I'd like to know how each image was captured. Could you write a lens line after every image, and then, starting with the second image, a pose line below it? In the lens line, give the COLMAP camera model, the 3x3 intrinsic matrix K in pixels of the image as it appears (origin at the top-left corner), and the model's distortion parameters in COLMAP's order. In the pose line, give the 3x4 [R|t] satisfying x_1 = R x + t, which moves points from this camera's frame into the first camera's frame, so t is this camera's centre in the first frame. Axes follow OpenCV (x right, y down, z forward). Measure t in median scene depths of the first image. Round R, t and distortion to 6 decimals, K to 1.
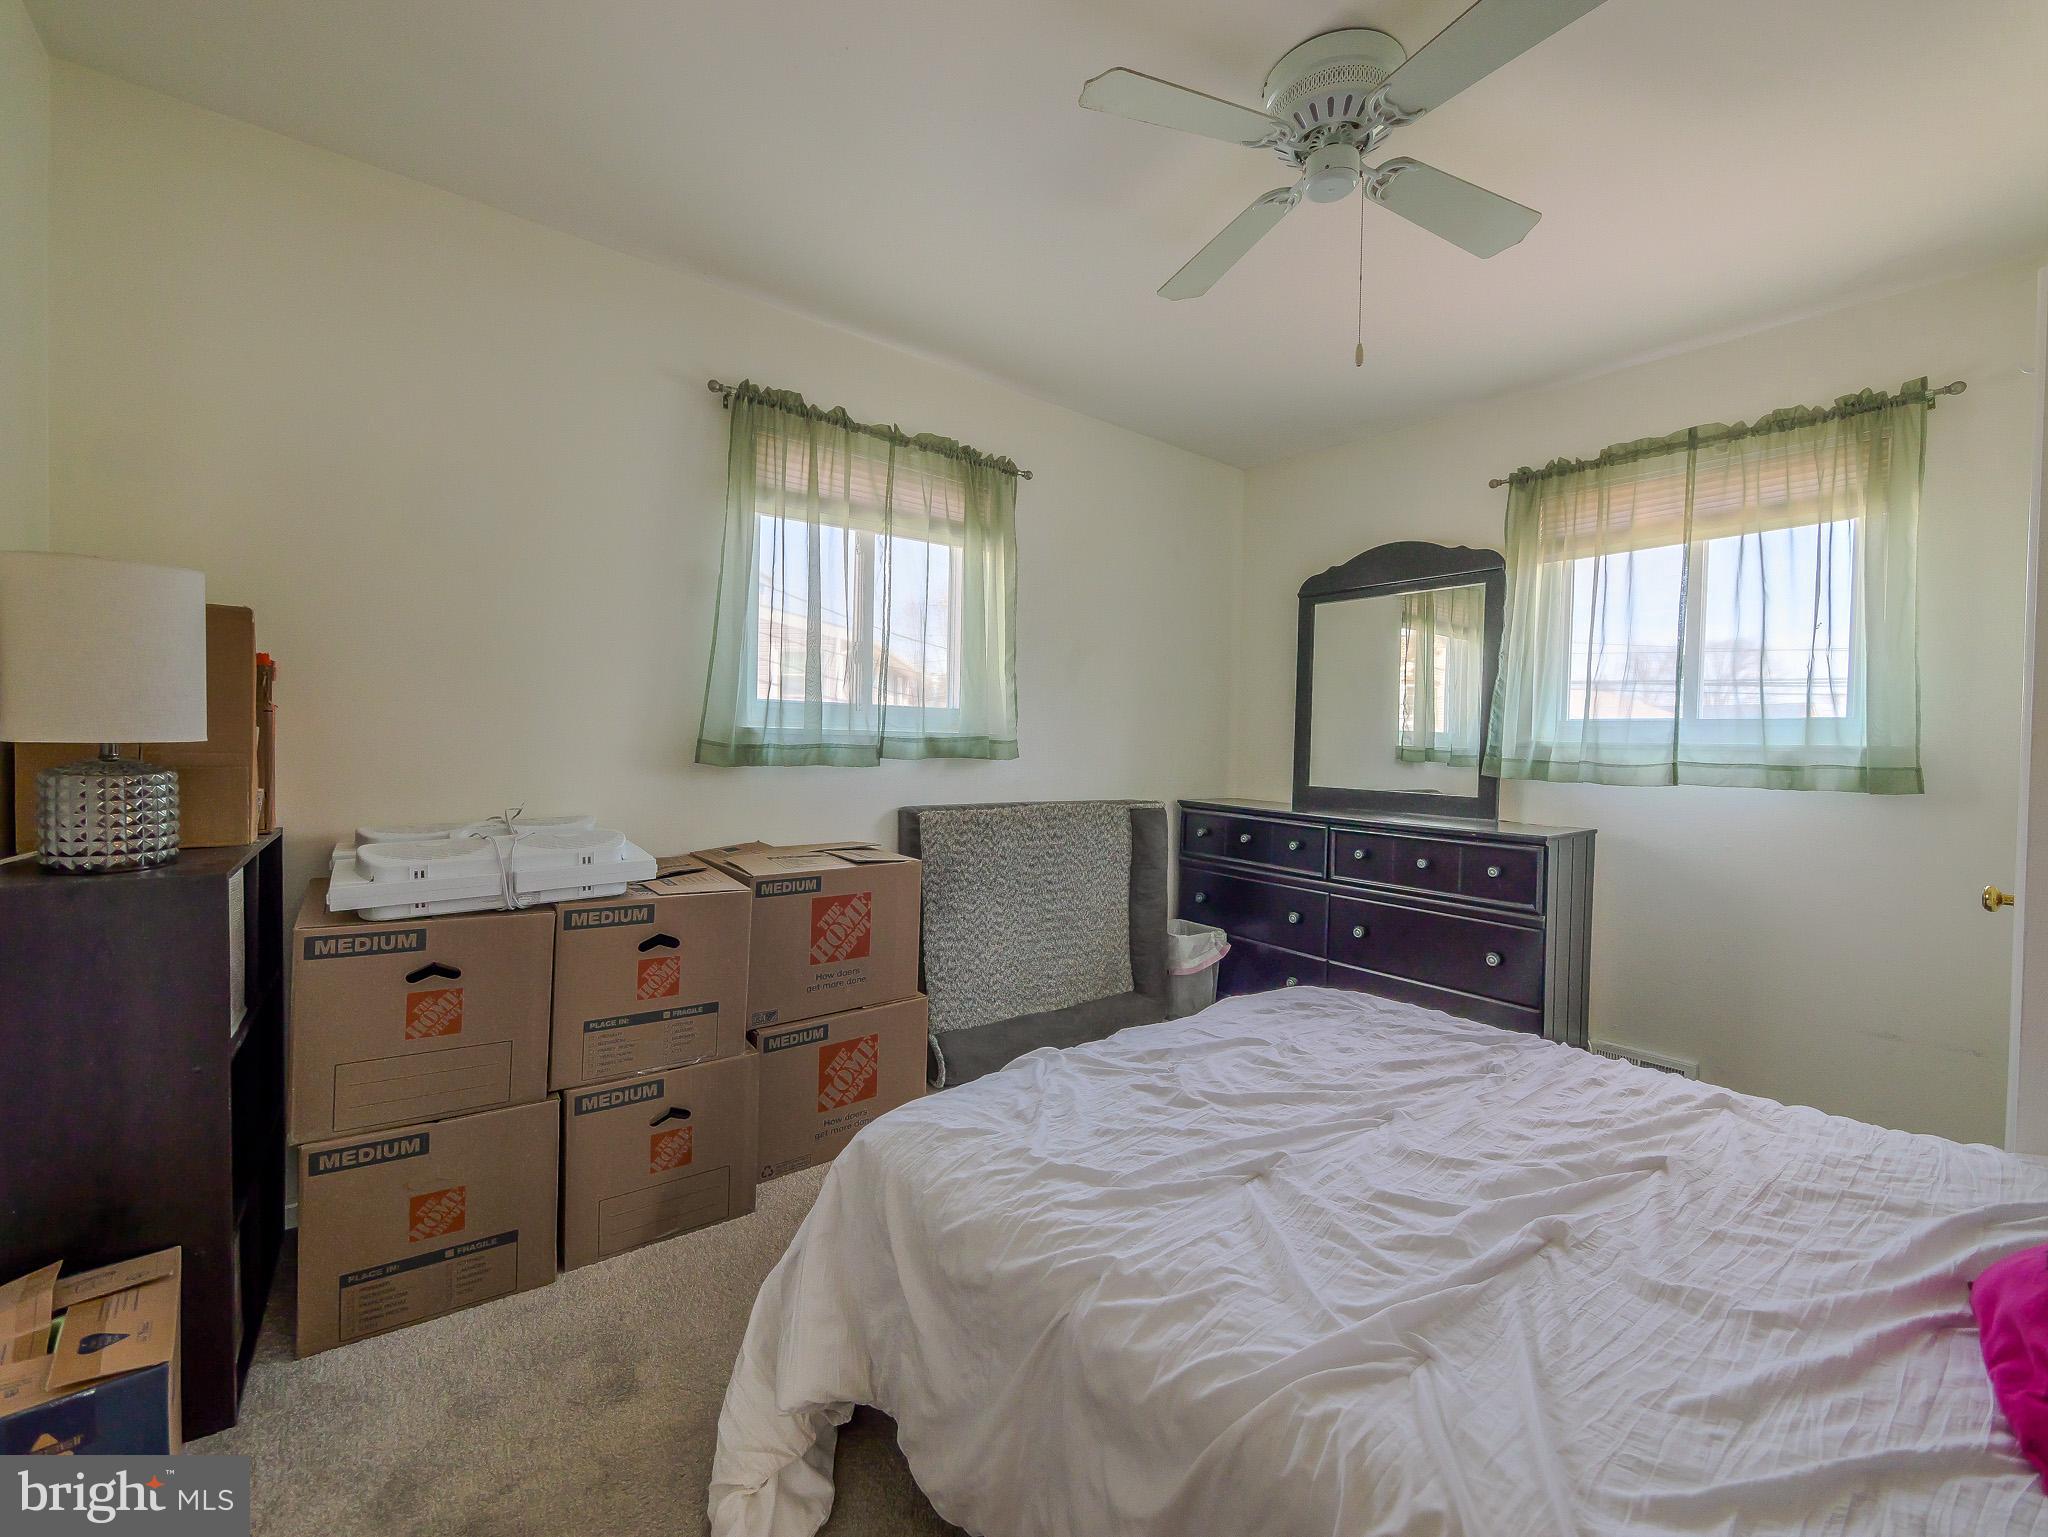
lens RADIAL K [[859.8, 0, 1013.5], [0, 859.8, 759.6], [0, 0, 1]] dist [-0.008753, 0.001460]
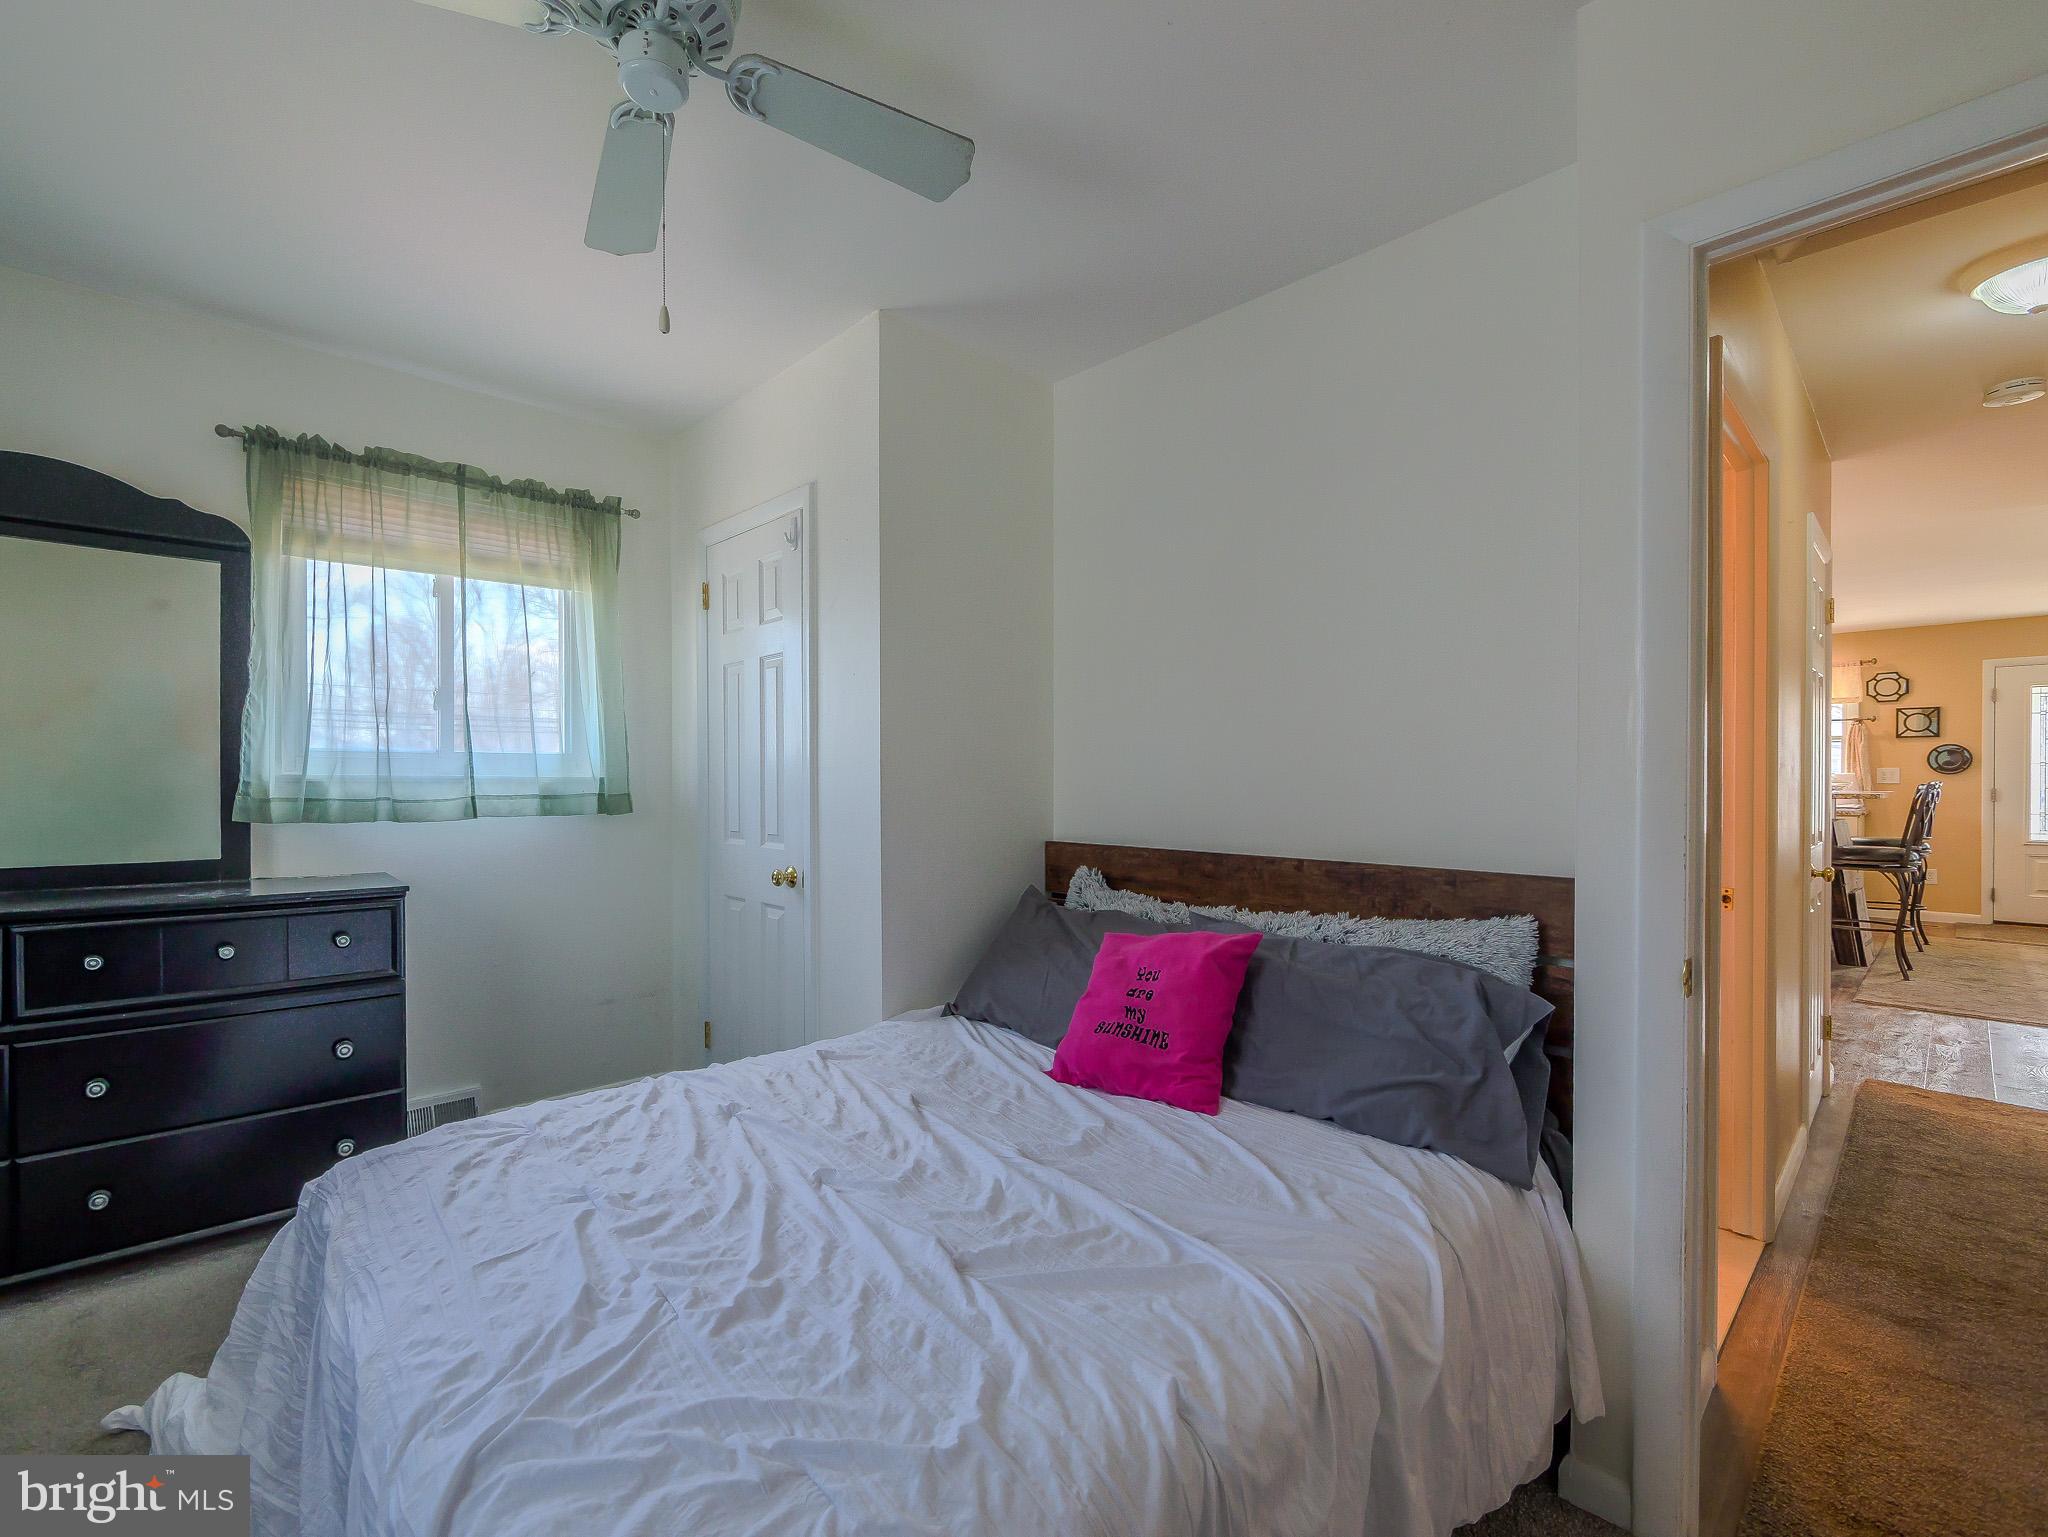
lens RADIAL K [[859.8, 0, 1002.6], [0, 859.8, 782.6], [0, 0, 1]] dist [-0.008753, 0.001460]
pose [[-0.050585, -0.019808, 0.998523, -0.264863], [0.019641, 0.999590, 0.020824, -0.020567], [-0.998527, 0.020665, -0.050176, 0.429684]]
